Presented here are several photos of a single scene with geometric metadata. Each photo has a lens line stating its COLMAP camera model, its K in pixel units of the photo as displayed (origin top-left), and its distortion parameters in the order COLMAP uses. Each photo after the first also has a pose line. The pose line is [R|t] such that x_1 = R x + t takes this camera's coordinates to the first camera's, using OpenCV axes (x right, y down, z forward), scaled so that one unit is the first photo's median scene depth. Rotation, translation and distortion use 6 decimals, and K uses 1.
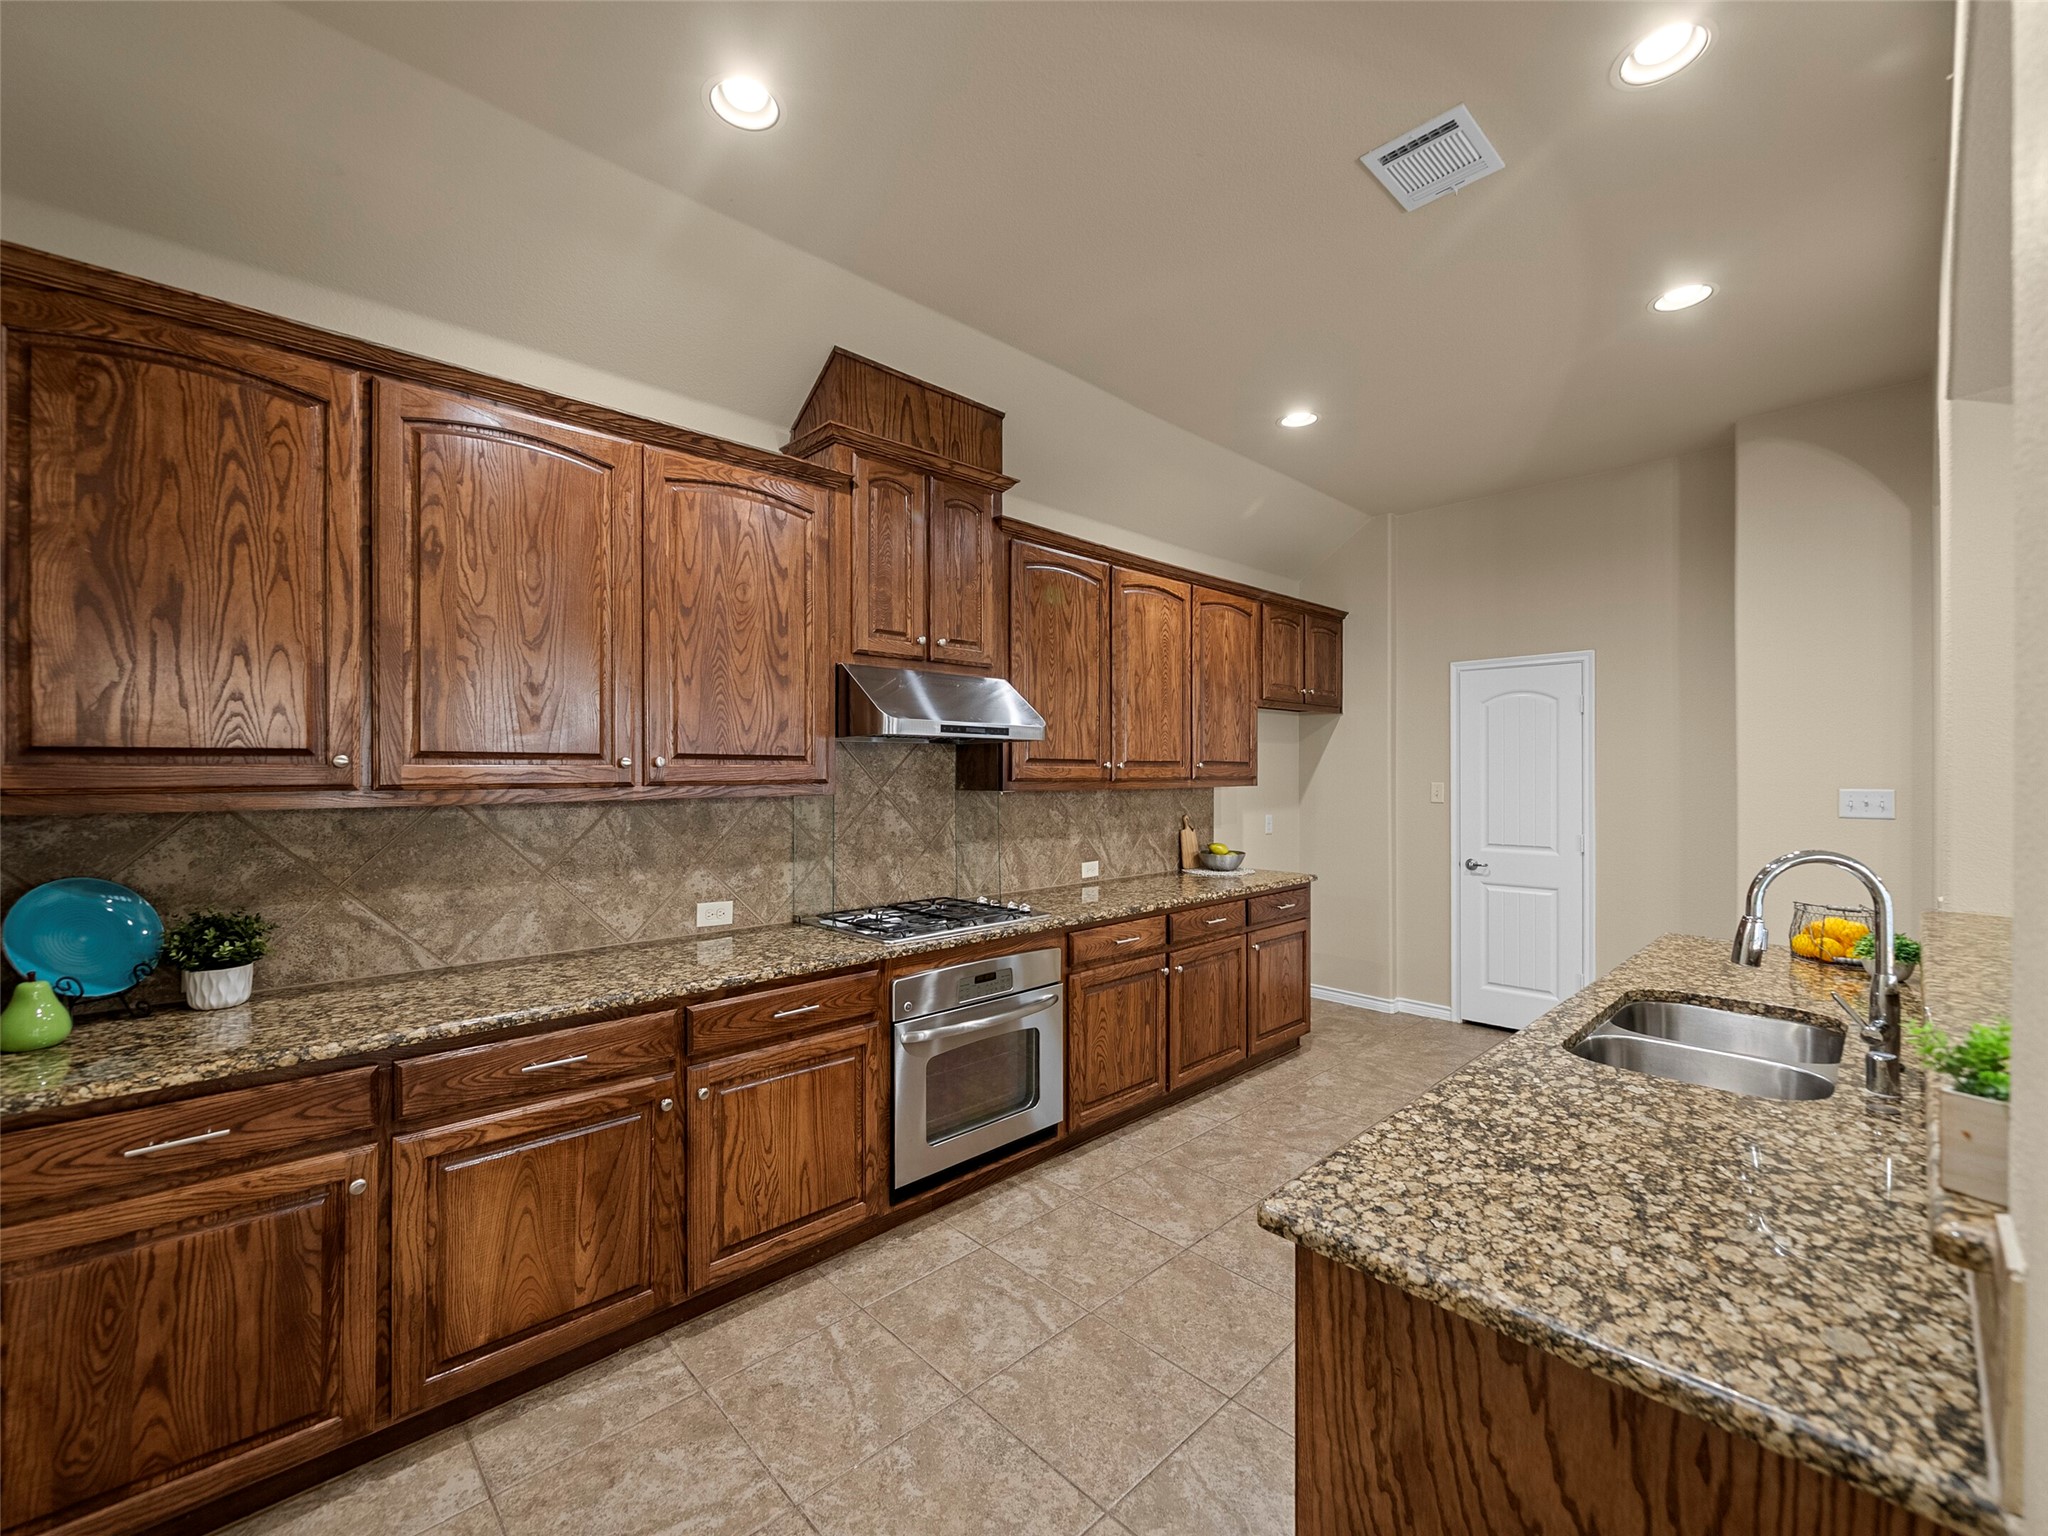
lens RADIAL K [[851.5, 0, 1022.8], [0, 851.5, 770.5], [0, 0, 1]] dist [-0.002697, -0.000244]
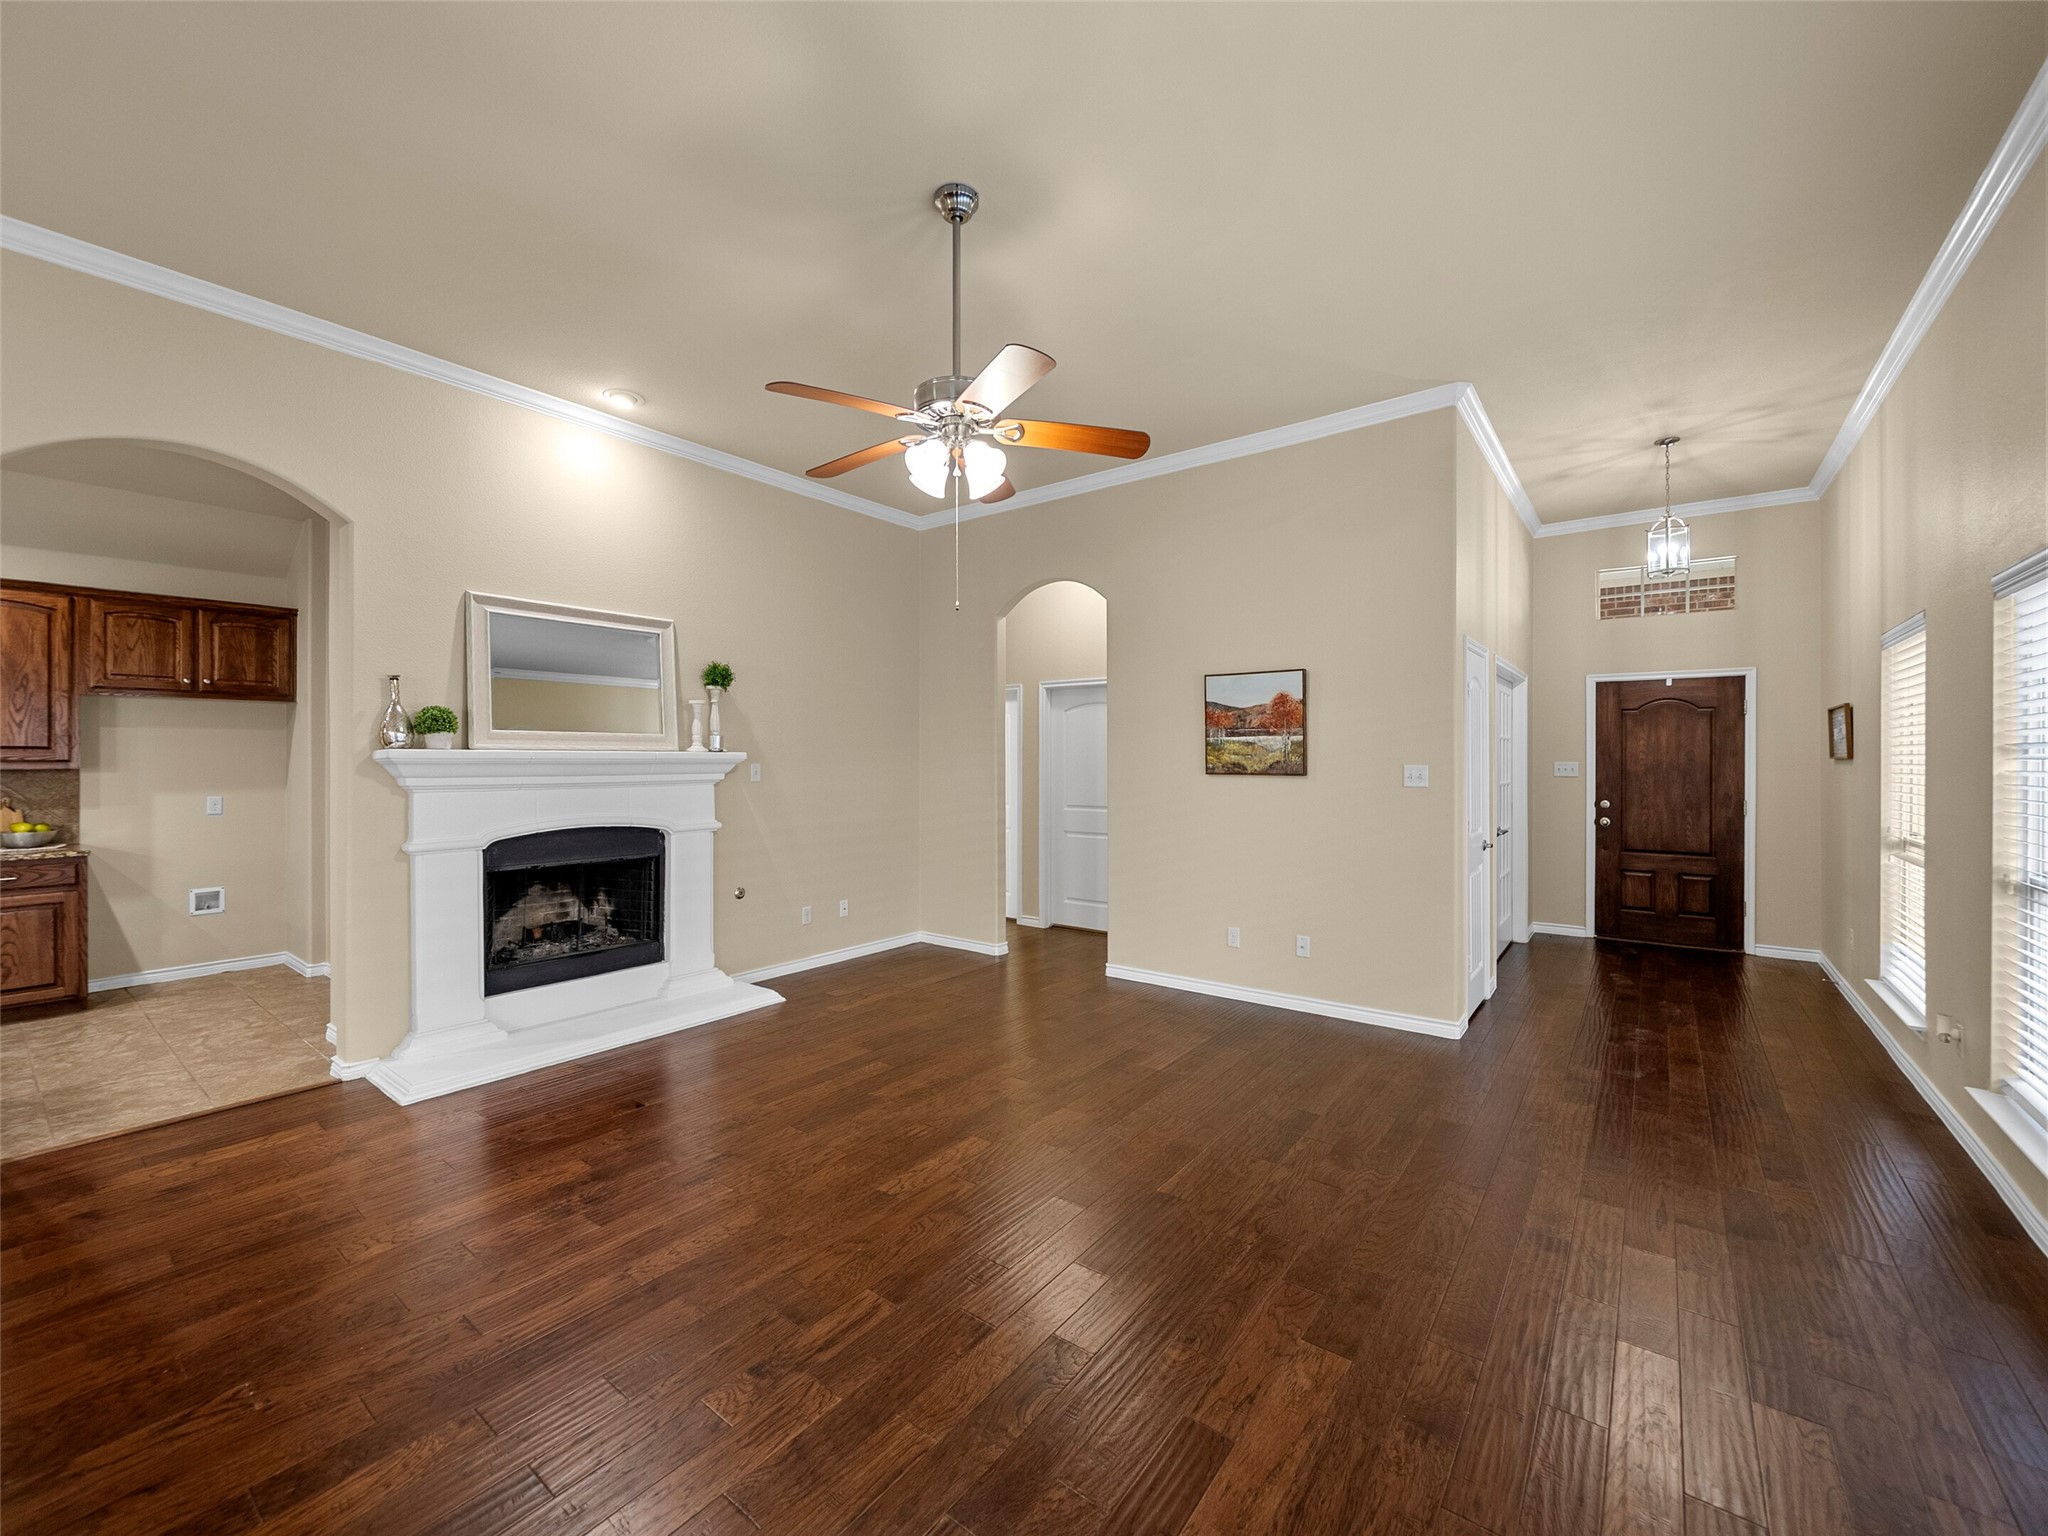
lens RADIAL K [[827.7, 0, 1021.5], [0, 827.7, 756.8], [0, 0, 1]] dist [-0.002974, -0.000812]
pose [[0.988238, -0.003536, 0.152885, 1.824944], [0.003990, 0.999988, -0.002663, 0.014926], [-0.152873, 0.003242, 0.988240, -0.291961]]
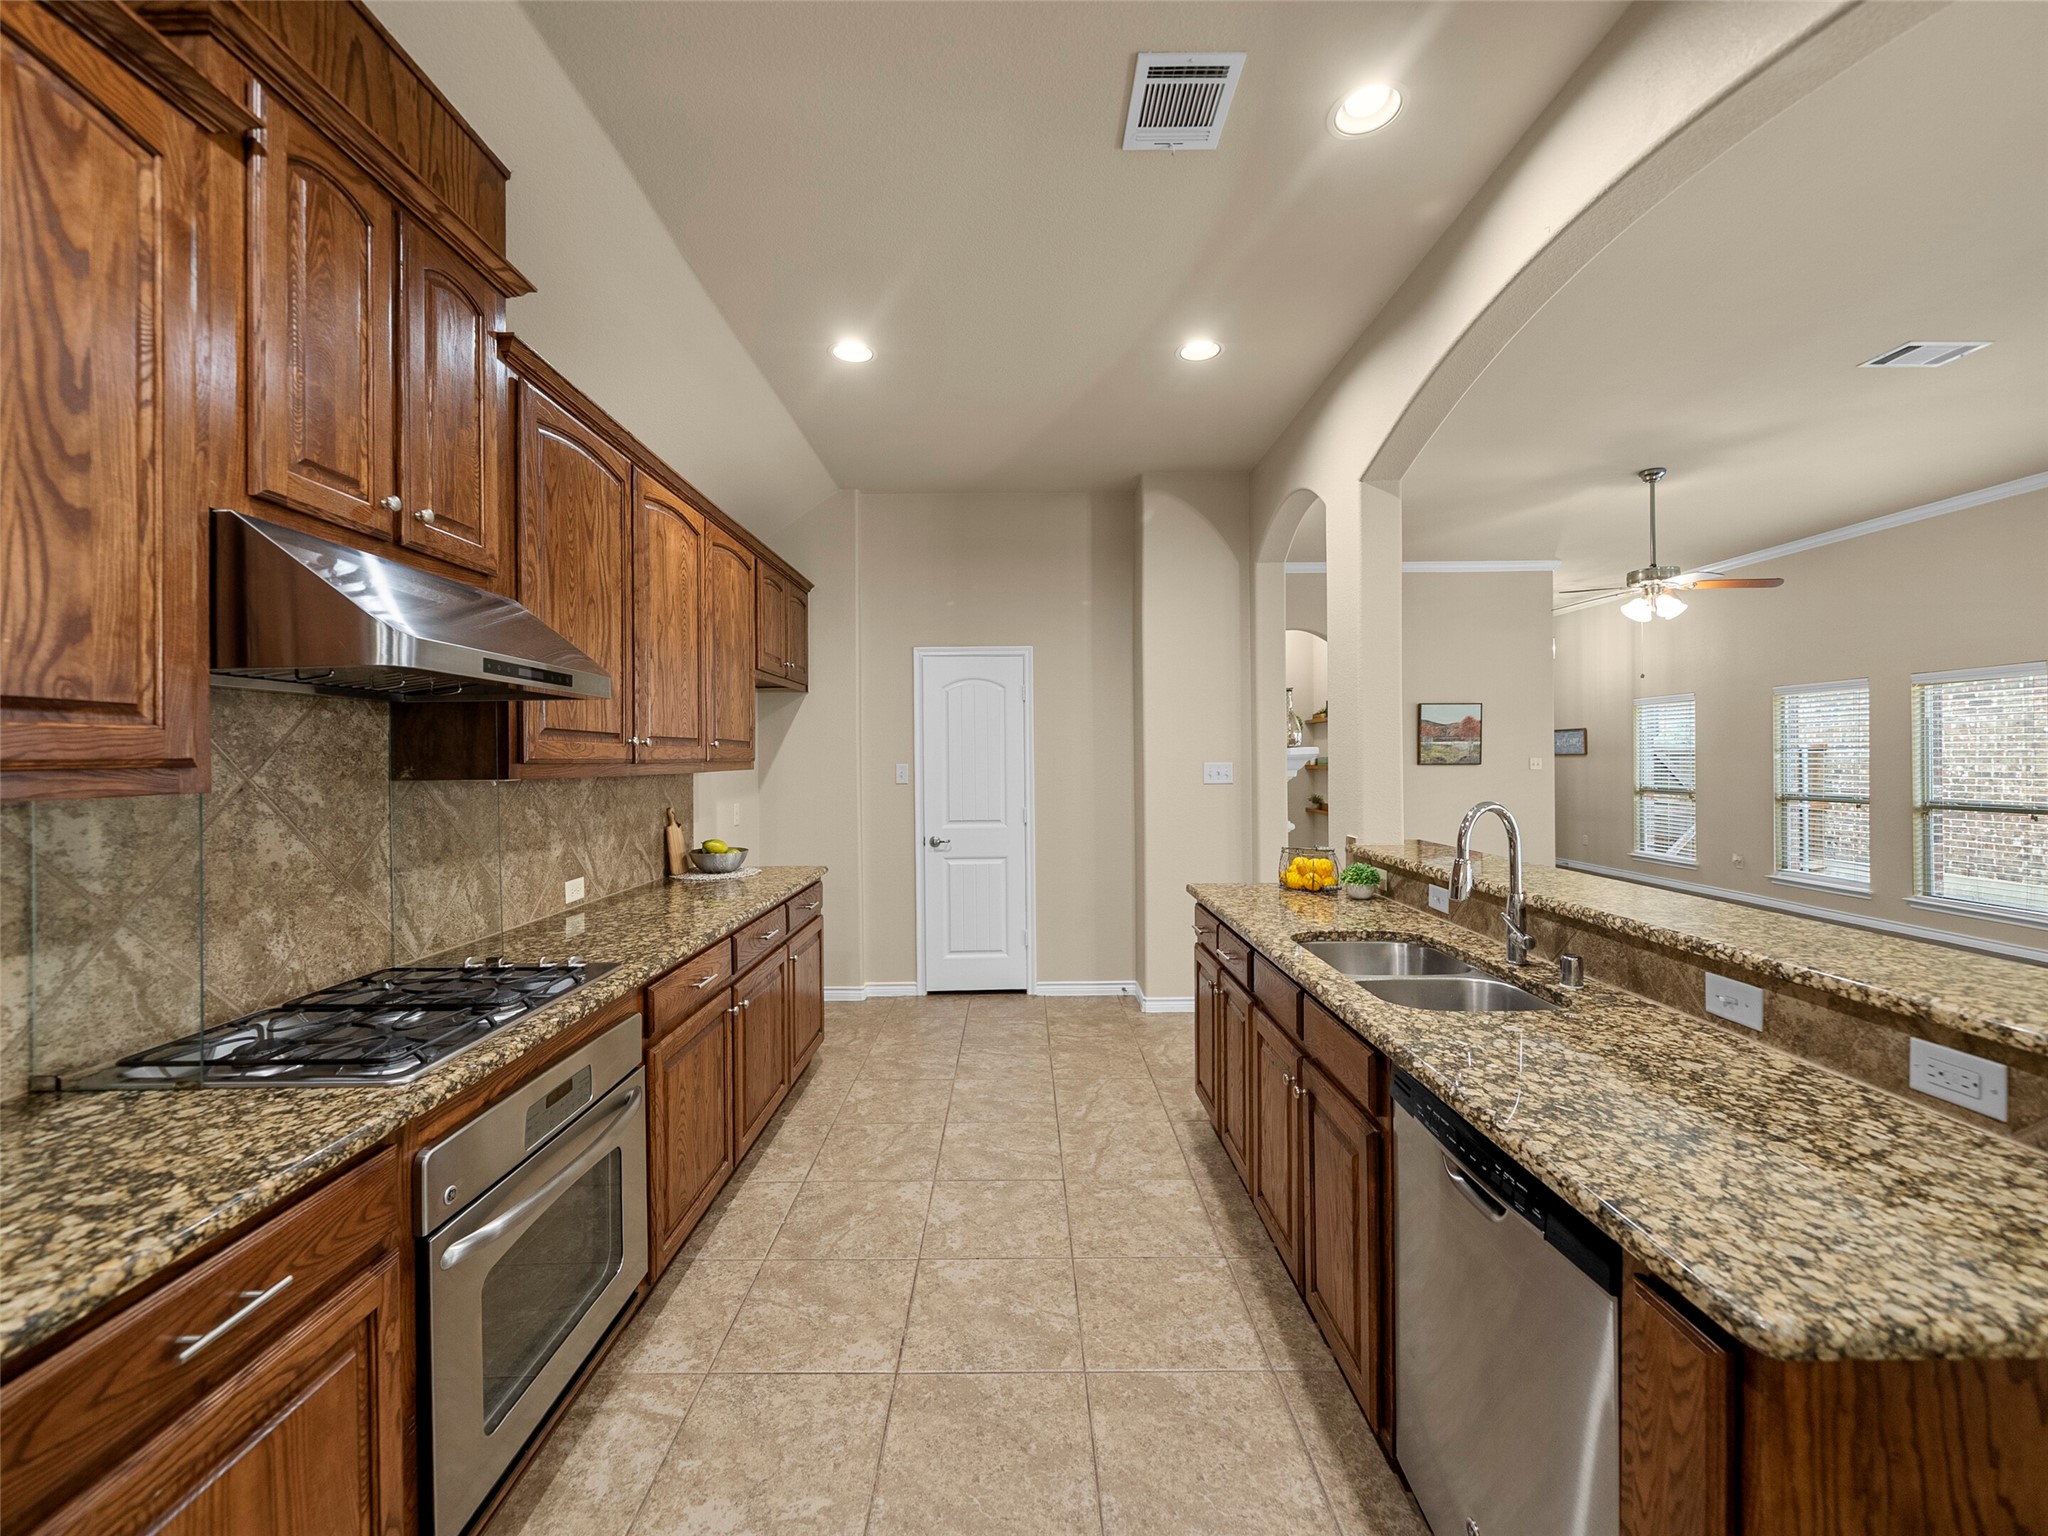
lens RADIAL K [[833.9, 0, 1020.1], [0, 833.9, 755.7], [0, 0, 1]] dist [-0.004981, -0.000408]
pose [[0.688904, -0.004594, 0.724838, -0.210207], [0.008544, 0.999962, -0.001782, 0.011370], [-0.724802, 0.007420, 0.688917, 0.320640]]
